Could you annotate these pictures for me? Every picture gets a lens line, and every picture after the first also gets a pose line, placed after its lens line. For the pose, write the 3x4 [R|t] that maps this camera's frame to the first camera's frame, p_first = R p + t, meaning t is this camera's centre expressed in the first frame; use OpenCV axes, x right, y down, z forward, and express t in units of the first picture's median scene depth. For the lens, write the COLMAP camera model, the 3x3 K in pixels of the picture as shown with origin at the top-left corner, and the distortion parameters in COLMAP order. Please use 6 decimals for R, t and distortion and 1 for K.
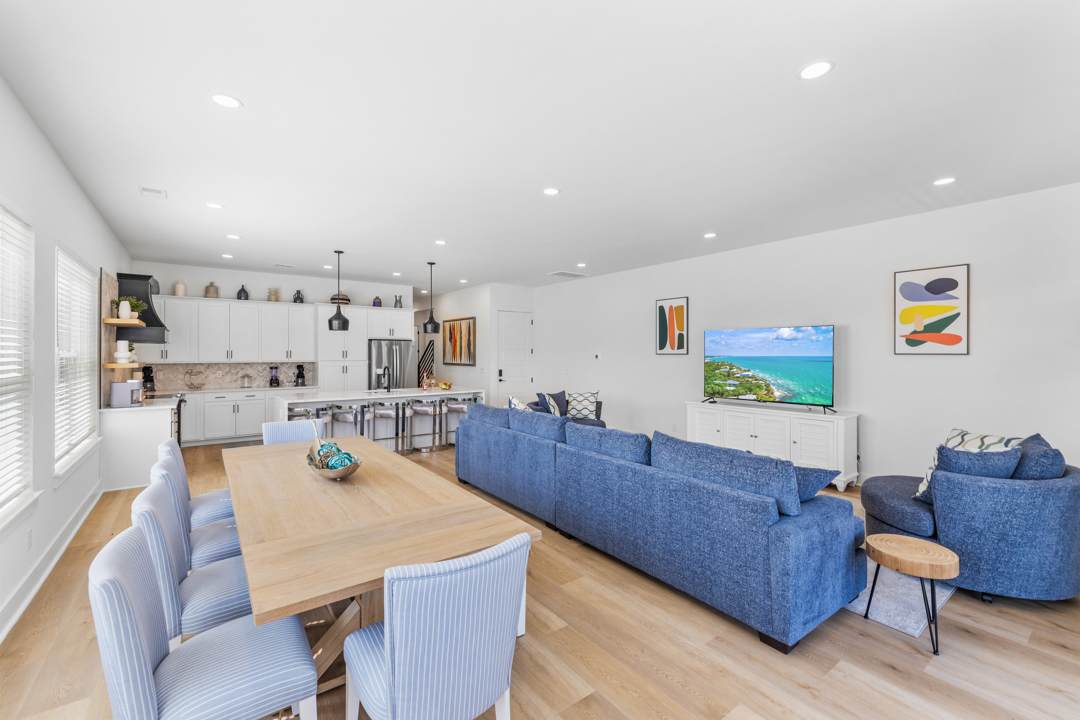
lens RADIAL K [[455.9, 0, 540.0], [0, 455.9, 357.2], [0, 0, 1]] dist [0.003452, 0.000299]
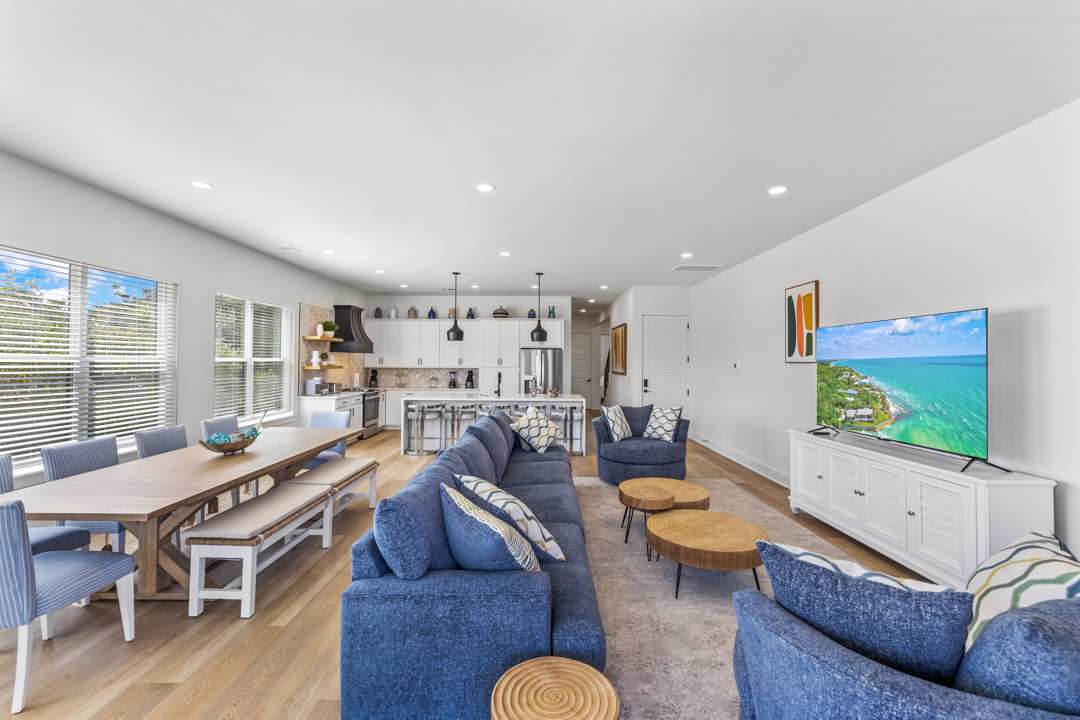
lens RADIAL K [[455.9, 0, 540.0], [0, 455.9, 357.2], [0, 0, 1]] dist [0.003452, 0.000299]
pose [[0.798489, -0.002459, -0.602005, 0.396809], [-0.010562, 0.999781, -0.018093, 0.002186], [0.601917, 0.020805, 0.798287, 0.185134]]
